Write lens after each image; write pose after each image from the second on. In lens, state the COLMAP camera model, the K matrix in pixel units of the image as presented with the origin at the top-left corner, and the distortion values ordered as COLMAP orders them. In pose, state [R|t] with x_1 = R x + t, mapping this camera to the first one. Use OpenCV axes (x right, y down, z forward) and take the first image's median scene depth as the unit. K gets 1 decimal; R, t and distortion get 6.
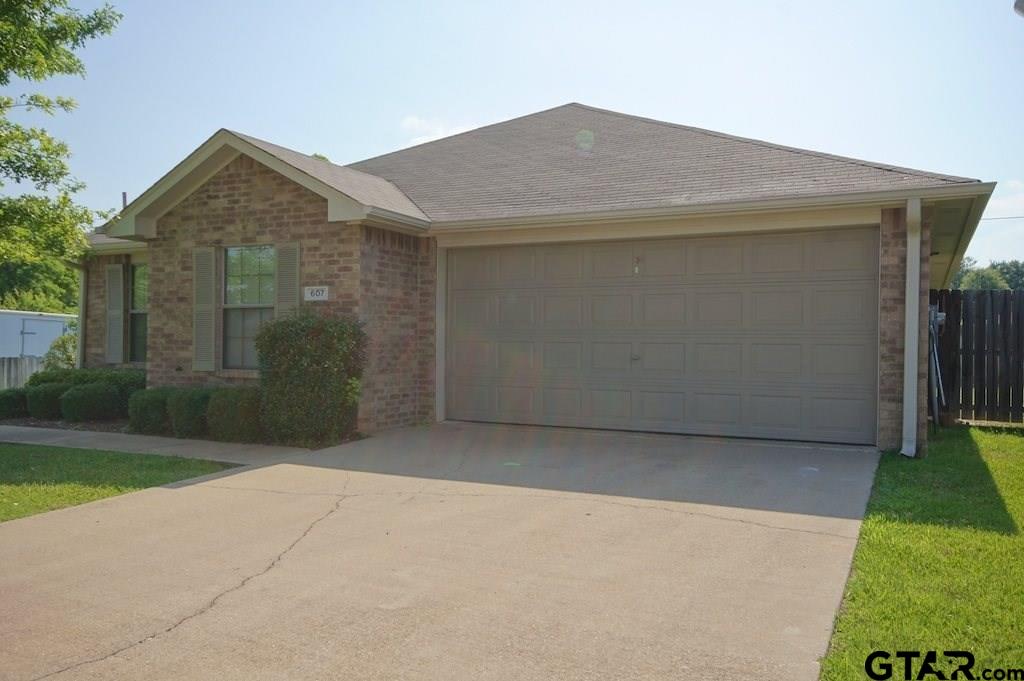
lens RADIAL K [[813.5, 0, 544.5], [0, 813.5, 338.7], [0, 0, 1]] dist [0.005864, 0.005323]
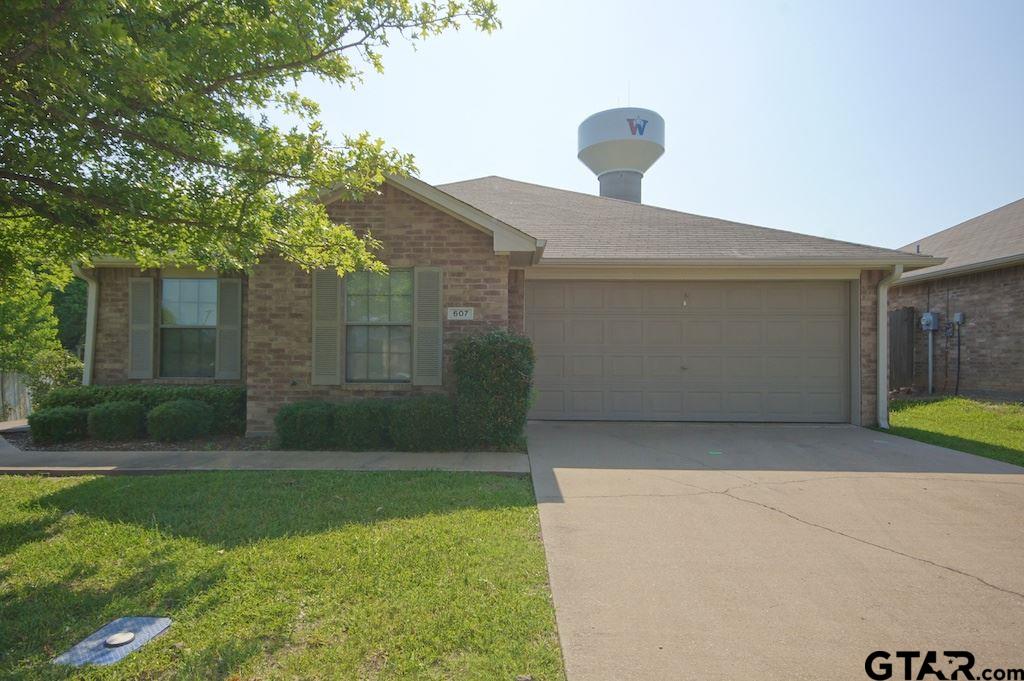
lens RADIAL K [[567.1, 0, 512.0], [0, 567.1, 340.5], [0, 0, 1]] dist [0.003648, 0.000458]
pose [[0.907117, 0.008691, 0.420788, -0.530429], [0.000006, 0.999786, -0.020663, -0.002136], [-0.420878, 0.018746, 0.906924, 0.251417]]
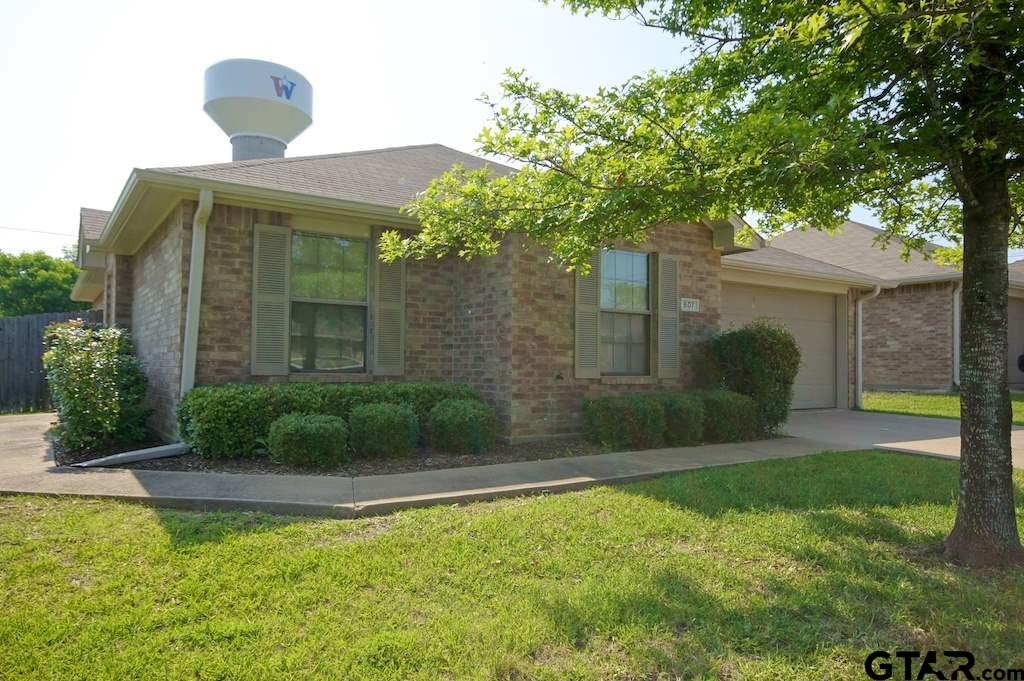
lens RADIAL K [[660.0, 0, 512.0], [0, 660.0, 340.5], [0, 0, 1]] dist [-0.032987, -0.000290]
pose [[0.522261, 0.029370, 0.852280, -1.136423], [-0.009520, 0.999545, -0.028611, 0.020089], [-0.852732, 0.006828, 0.522303, 0.718463]]
